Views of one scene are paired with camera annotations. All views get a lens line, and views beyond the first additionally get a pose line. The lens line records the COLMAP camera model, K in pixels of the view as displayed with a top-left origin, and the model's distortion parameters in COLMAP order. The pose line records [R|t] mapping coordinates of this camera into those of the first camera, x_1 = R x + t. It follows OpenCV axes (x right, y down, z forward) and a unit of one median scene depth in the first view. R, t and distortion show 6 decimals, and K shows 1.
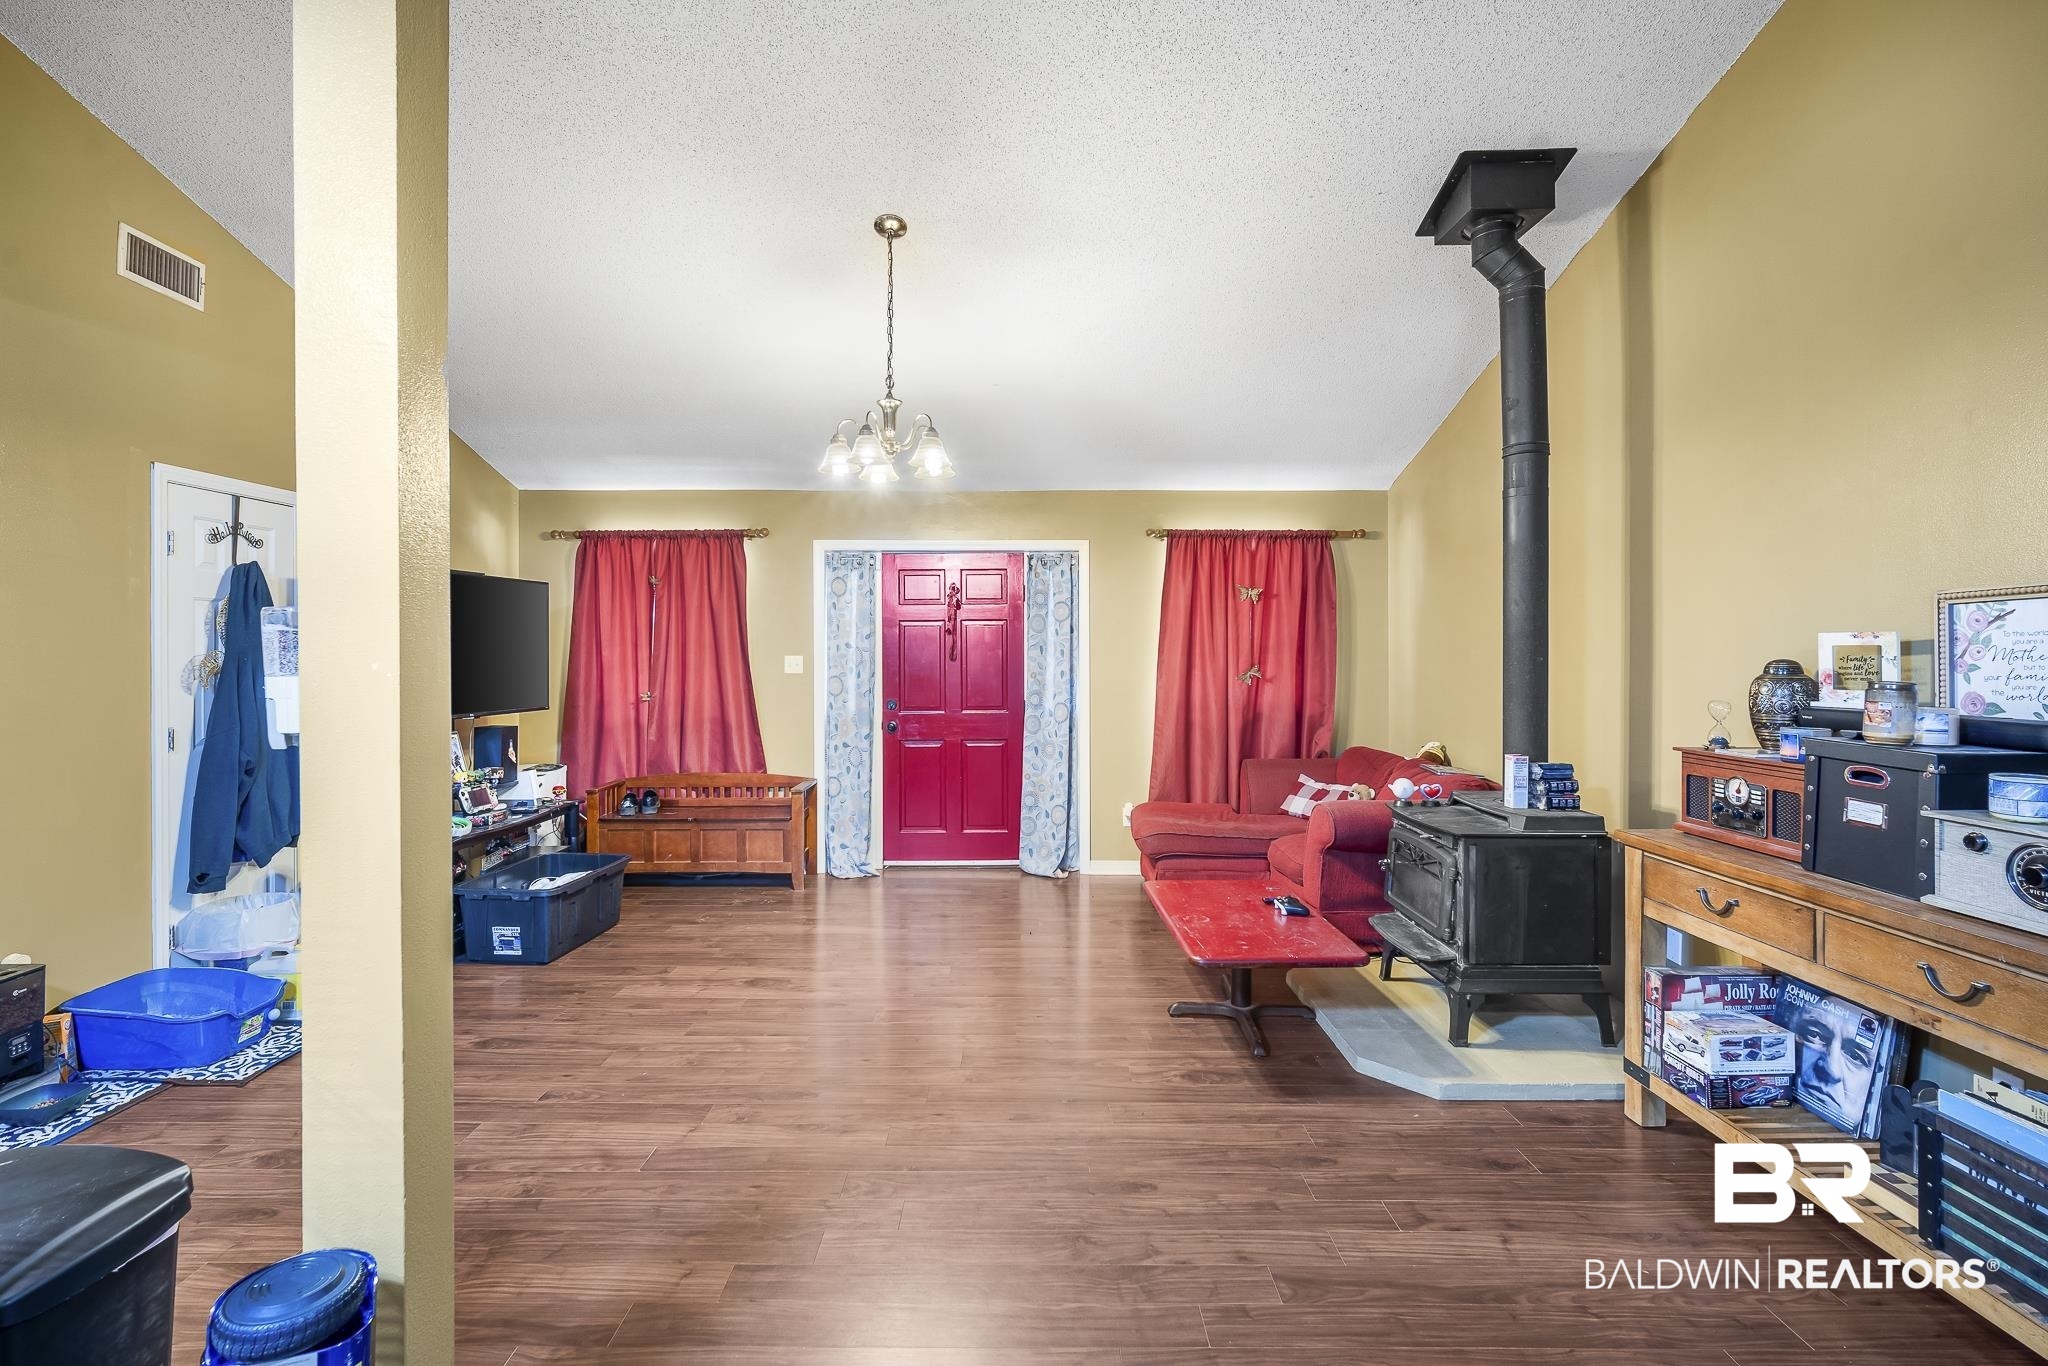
lens RADIAL K [[933.3, 0, 1015.5], [0, 933.3, 664.5], [0, 0, 1]] dist [-0.005328, -0.000453]
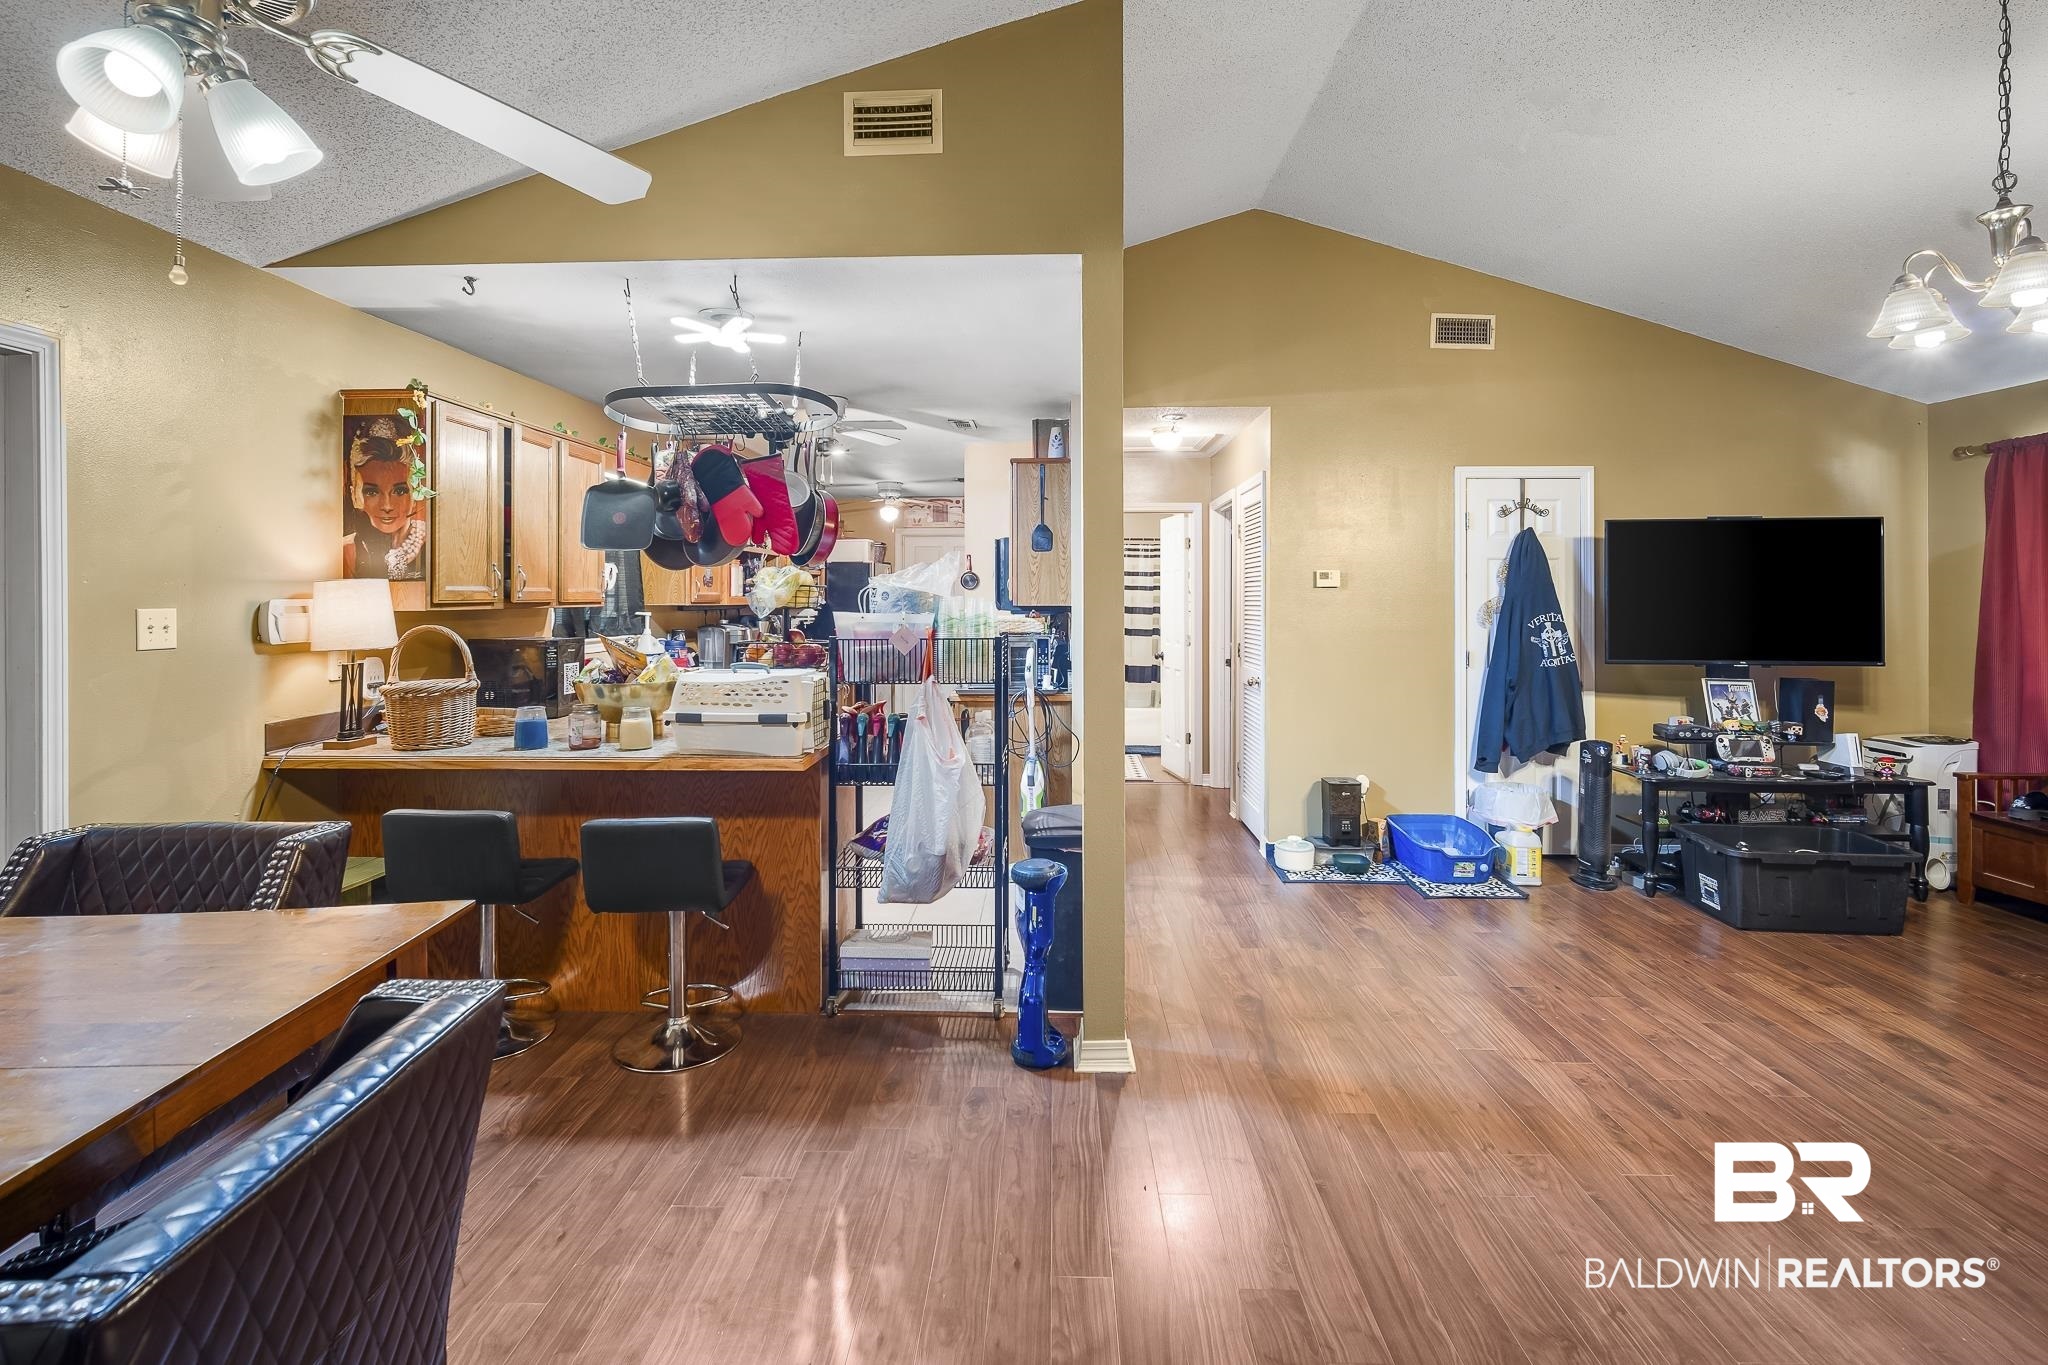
lens RADIAL K [[933.3, 0, 1015.2], [0, 933.3, 600.7], [0, 0, 1]] dist [-0.005328, -0.000453]
pose [[-0.024162, 0.004199, -0.999699, 0.502049], [-0.017794, 0.999831, 0.004630, -0.001918], [0.999550, 0.017901, -0.024083, 0.316911]]
